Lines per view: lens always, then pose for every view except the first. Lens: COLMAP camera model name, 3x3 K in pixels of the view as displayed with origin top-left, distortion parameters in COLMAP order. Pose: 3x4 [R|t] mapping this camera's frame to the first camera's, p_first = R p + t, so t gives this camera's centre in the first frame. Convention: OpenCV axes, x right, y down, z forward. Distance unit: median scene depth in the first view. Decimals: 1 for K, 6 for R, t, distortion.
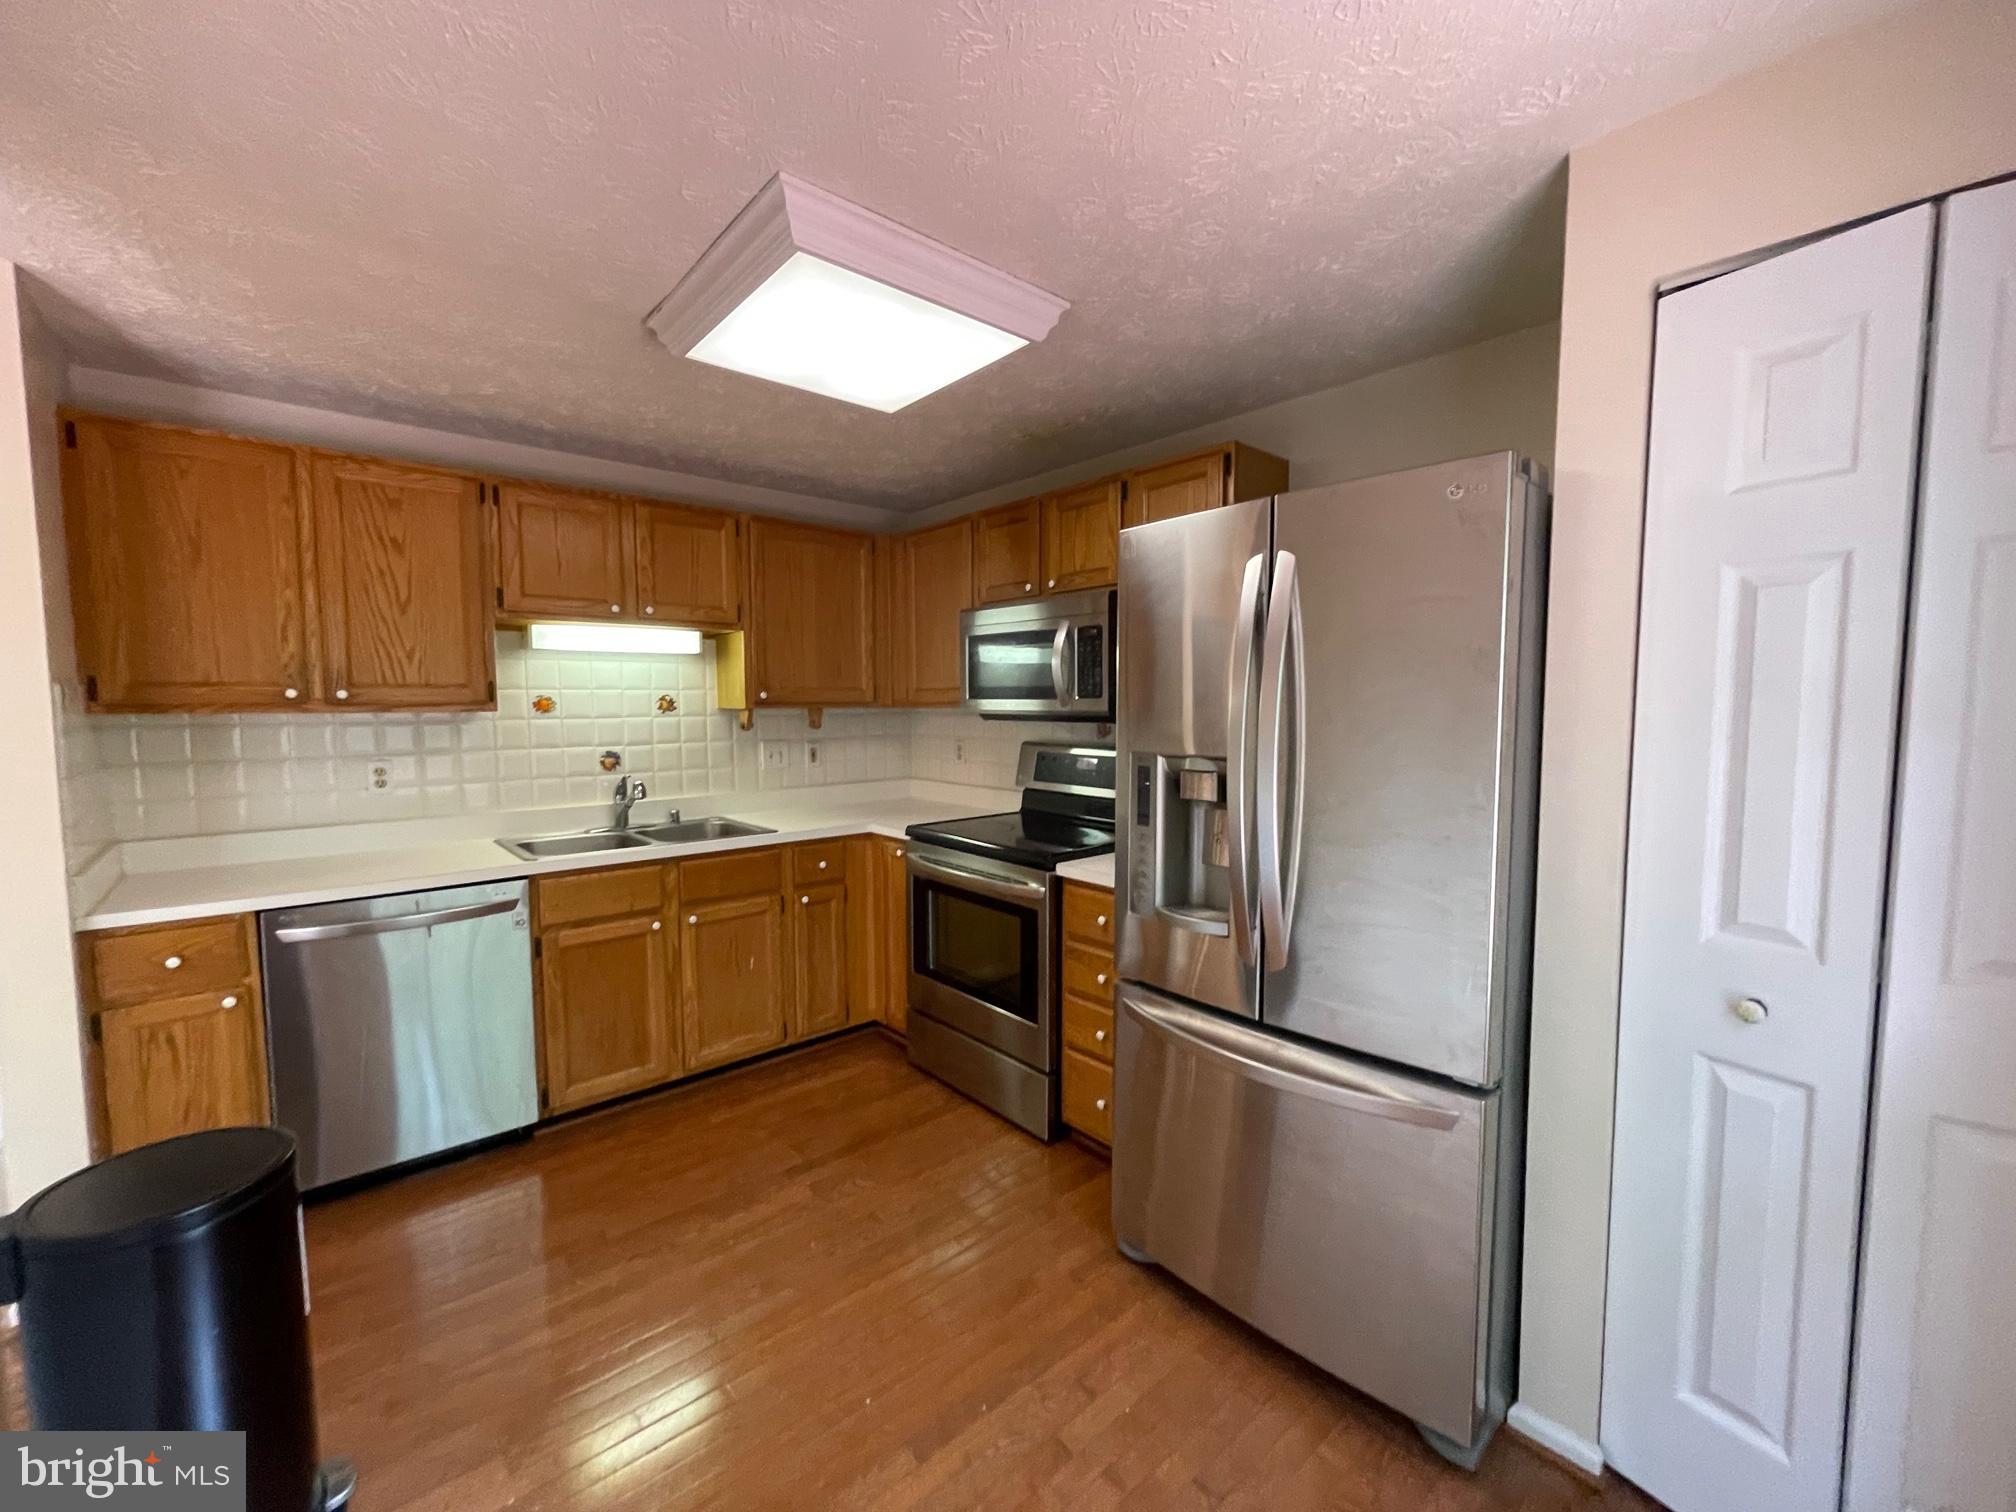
lens RADIAL K [[821.5, 0, 1010.8], [0, 821.5, 758.2], [0, 0, 1]] dist [-0.004681, 0.000664]
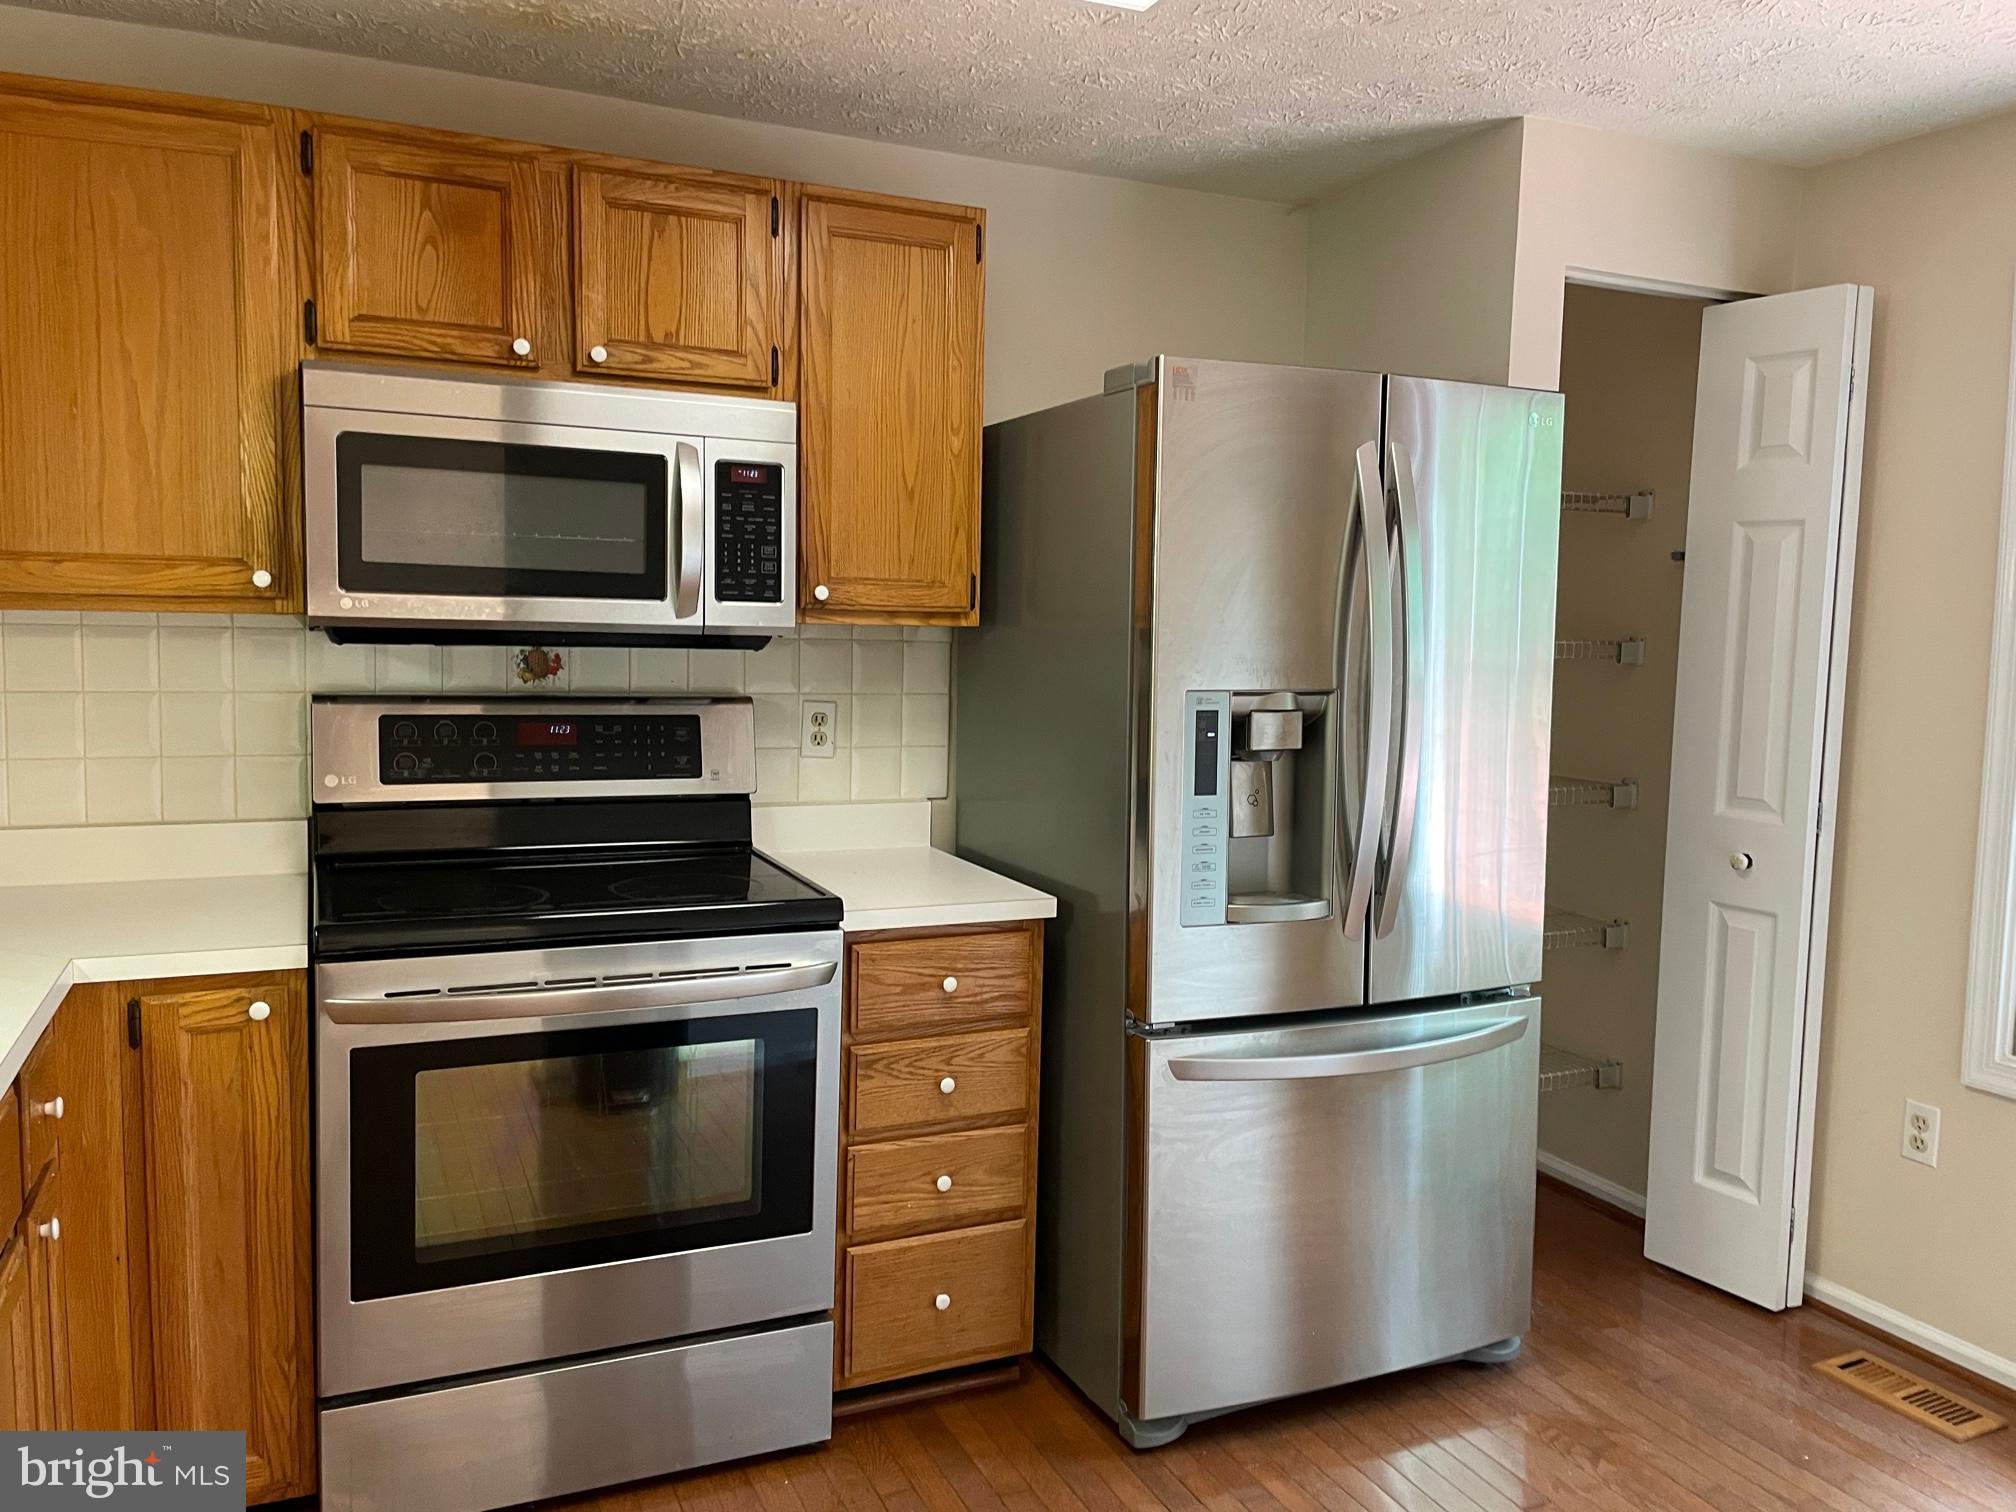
lens RADIAL K [[1529.8, 0, 1017.8], [0, 1529.8, 747.9], [0, 0, 1]] dist [0.087733, -0.112348]
pose [[0.287048, -0.073097, 0.955123, -0.731382], [0.044771, 0.997018, 0.062847, -0.030853], [-0.956869, 0.024722, 0.289465, 0.506304]]
